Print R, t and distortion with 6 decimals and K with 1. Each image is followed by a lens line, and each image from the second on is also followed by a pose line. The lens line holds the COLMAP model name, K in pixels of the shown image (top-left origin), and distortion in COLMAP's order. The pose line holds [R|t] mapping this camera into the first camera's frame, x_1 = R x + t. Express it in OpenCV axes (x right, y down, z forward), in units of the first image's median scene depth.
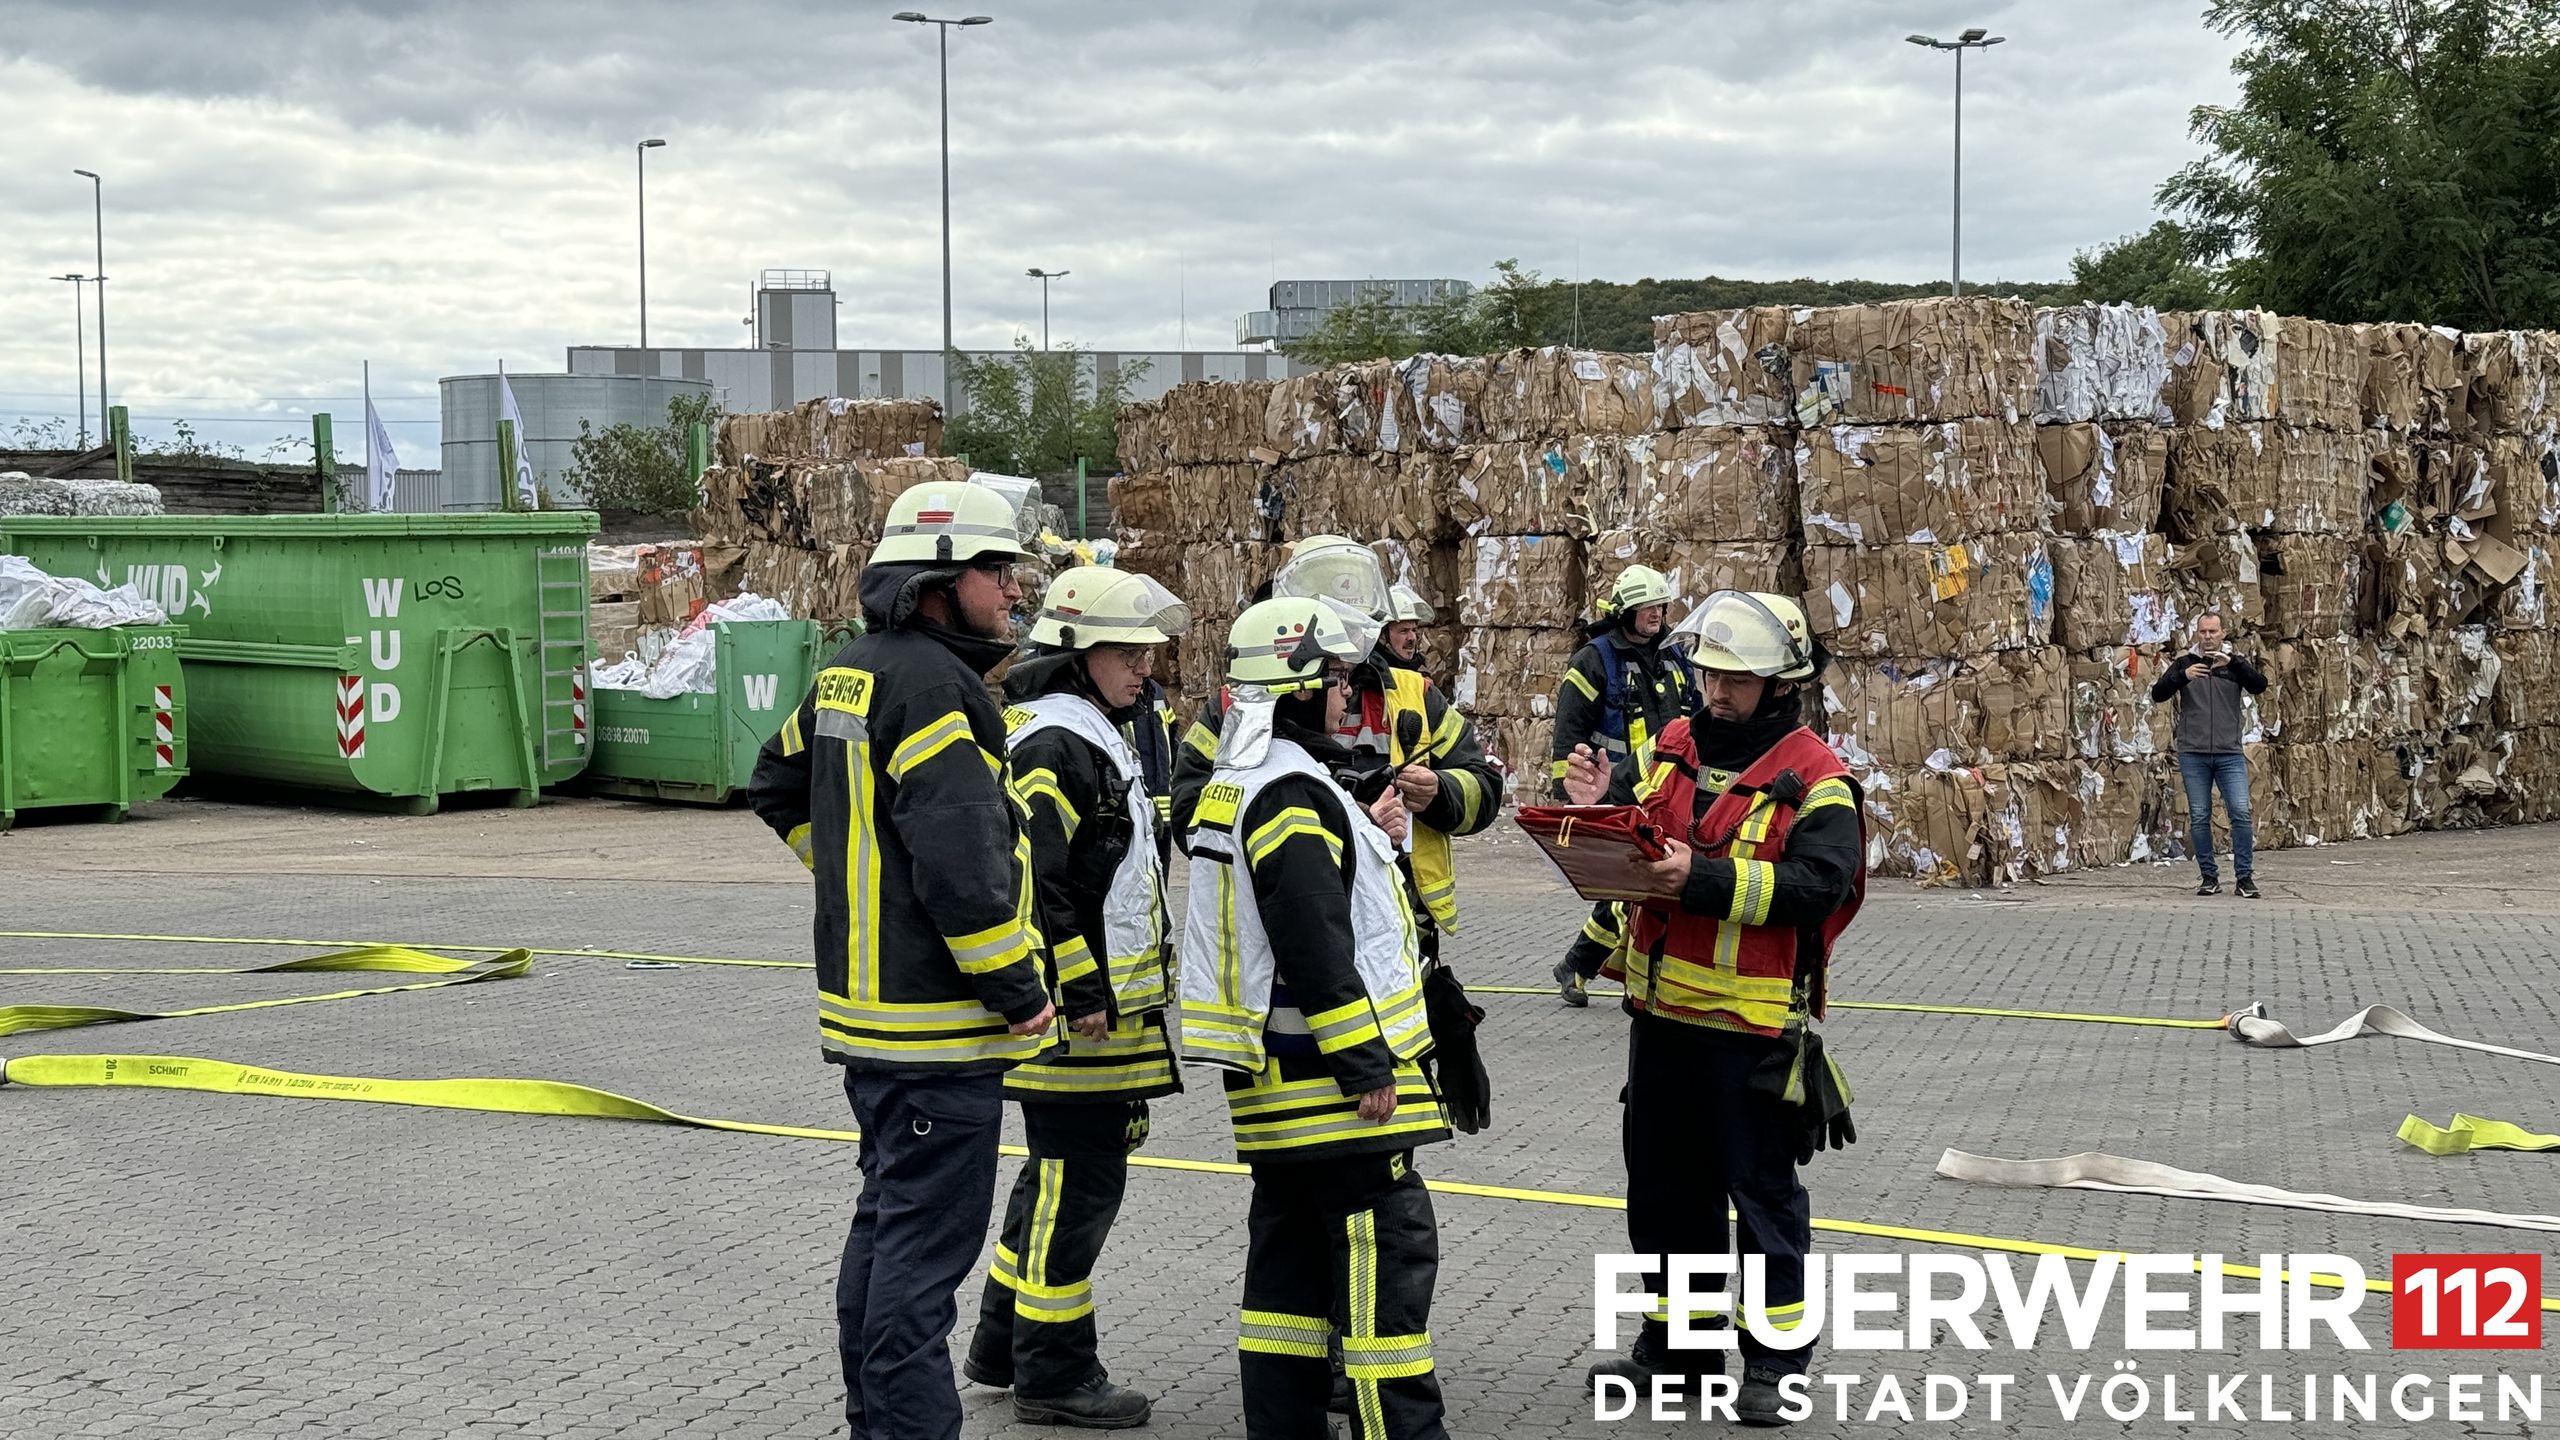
lens RADIAL K [[3521.3, 0, 1282.5], [0, 3521.3, 719.1], [0, 0, 1]] dist [0.073081, 0.000000]
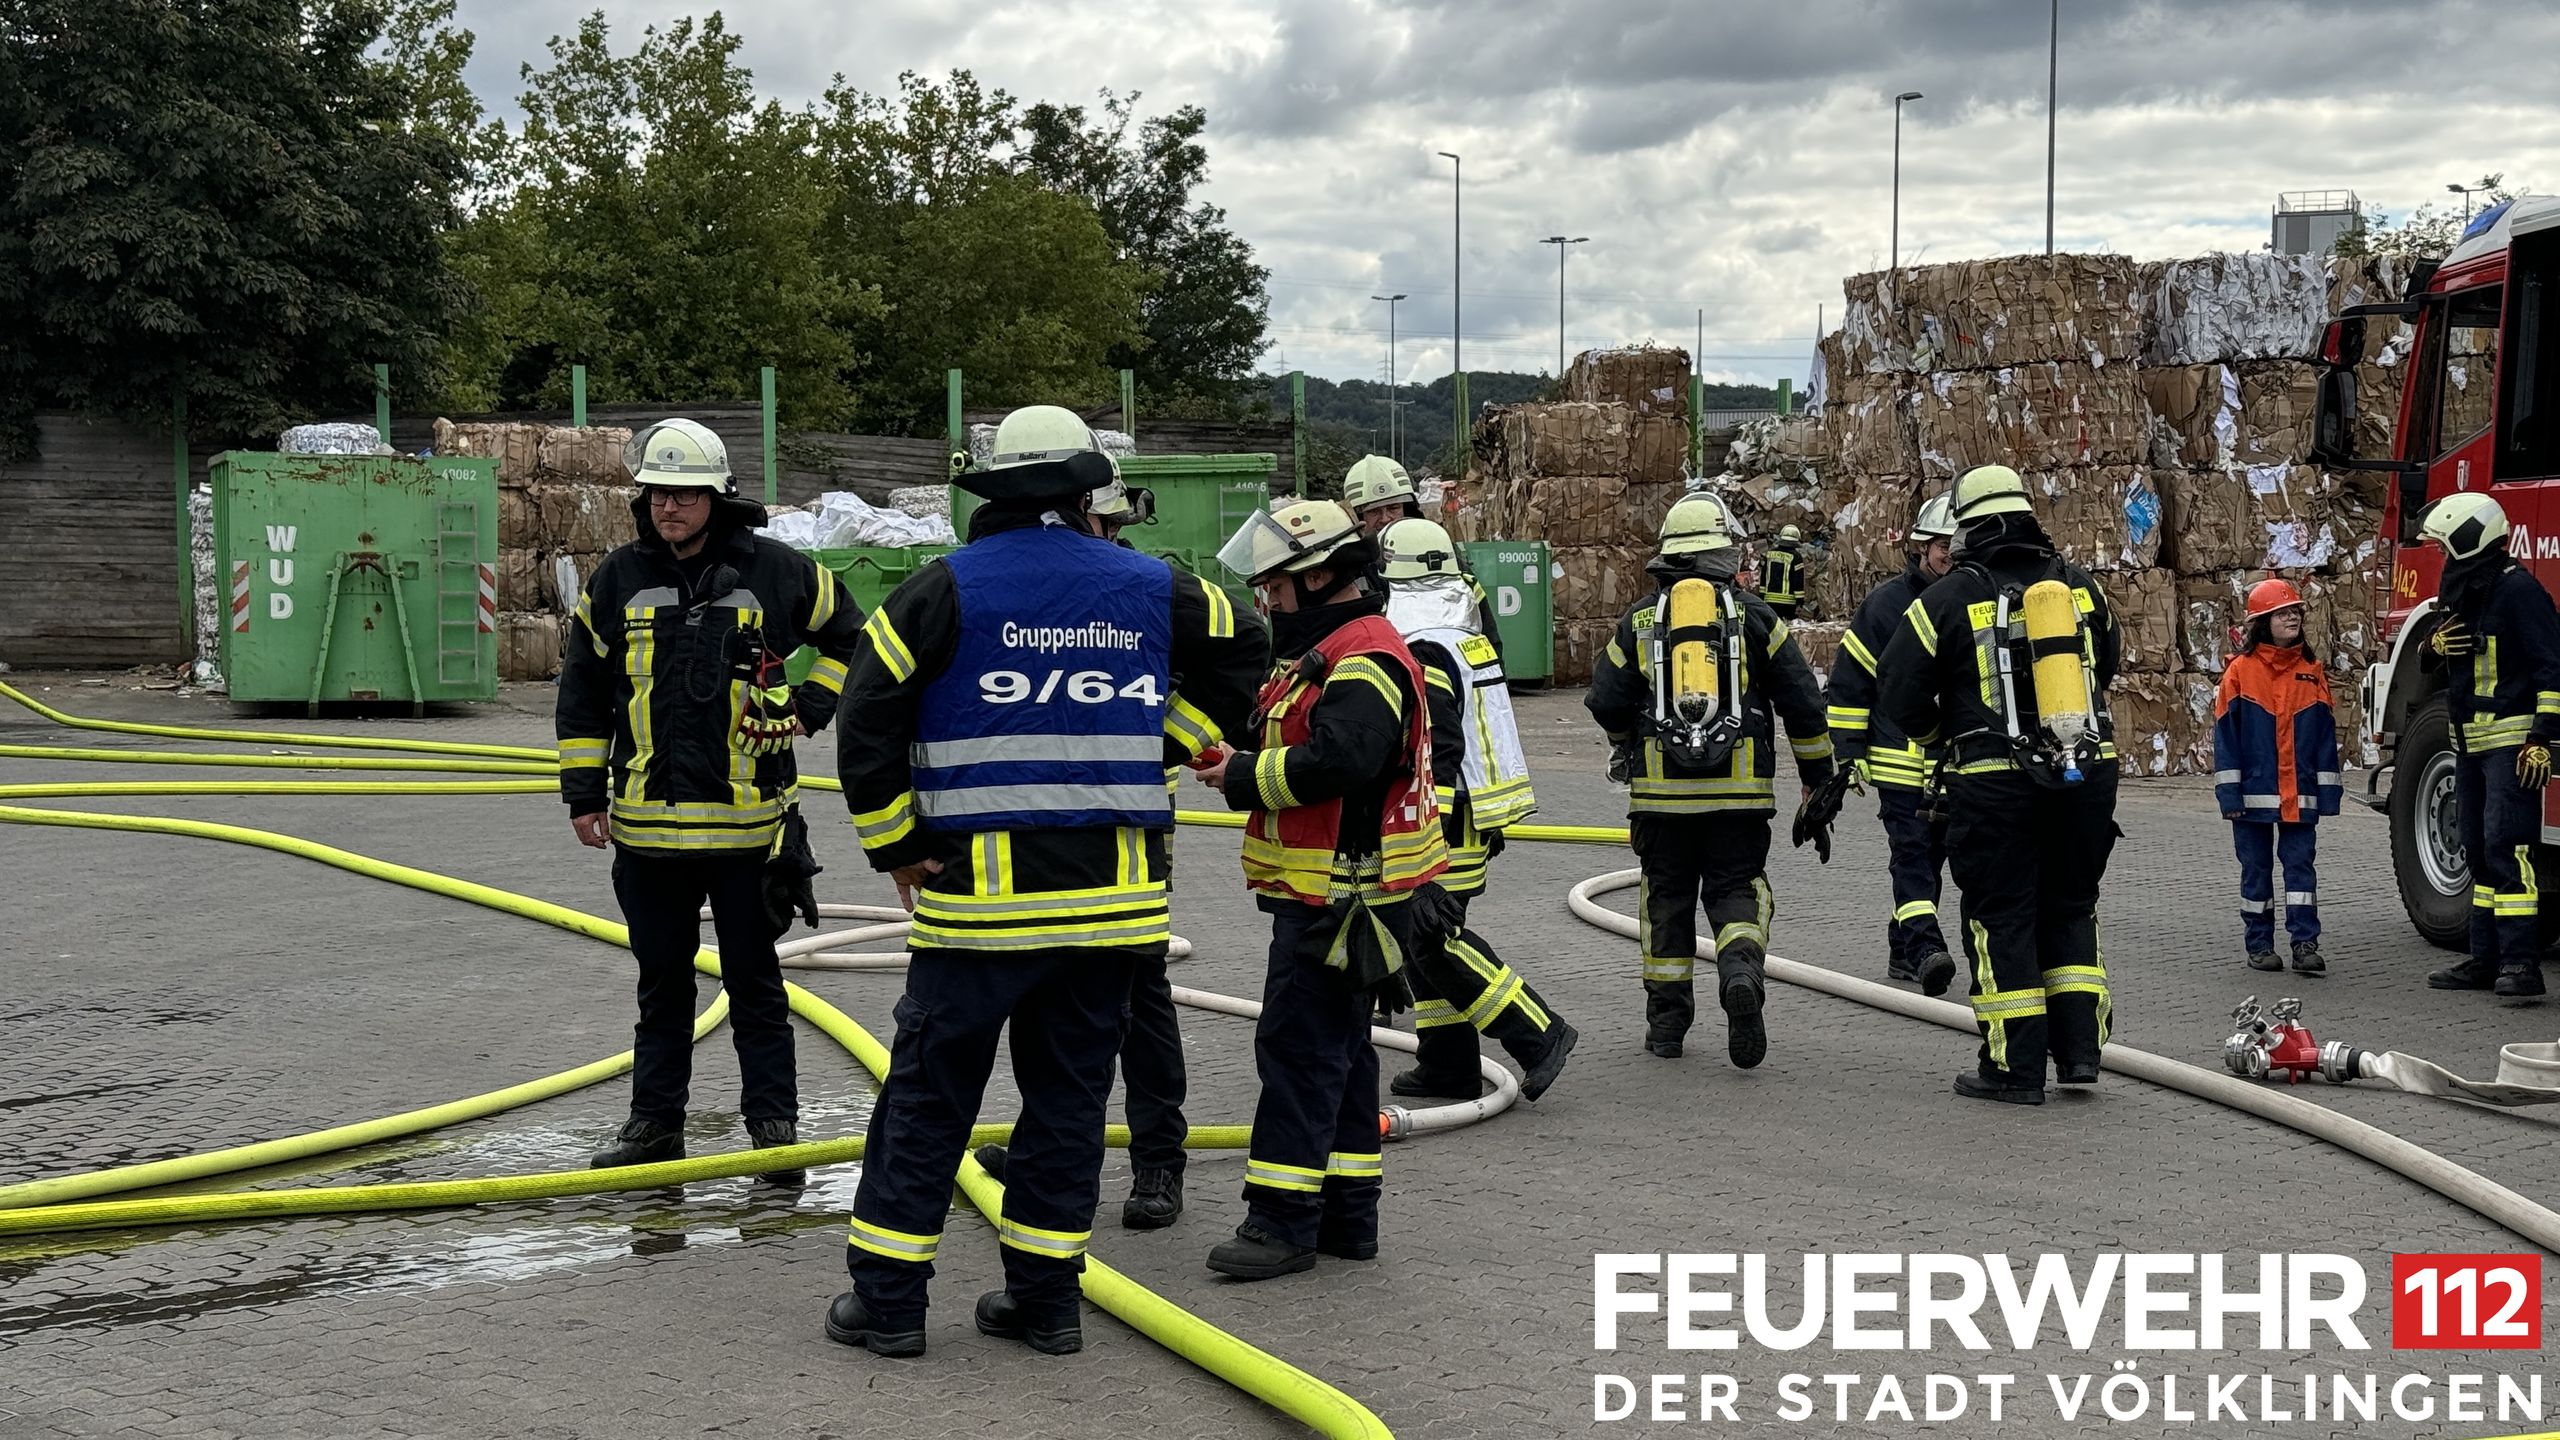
lens RADIAL K [[3521.3, 0, 1275.3], [0, 3521.3, 720.1], [0, 0, 1]] dist [0.073081, 0.000000]
pose [[0.892844, 0.026712, -0.449572, 0.464740], [-0.017741, 0.999551, 0.024157, 0.004512], [0.450016, -0.013592, 0.892917, -0.102586]]
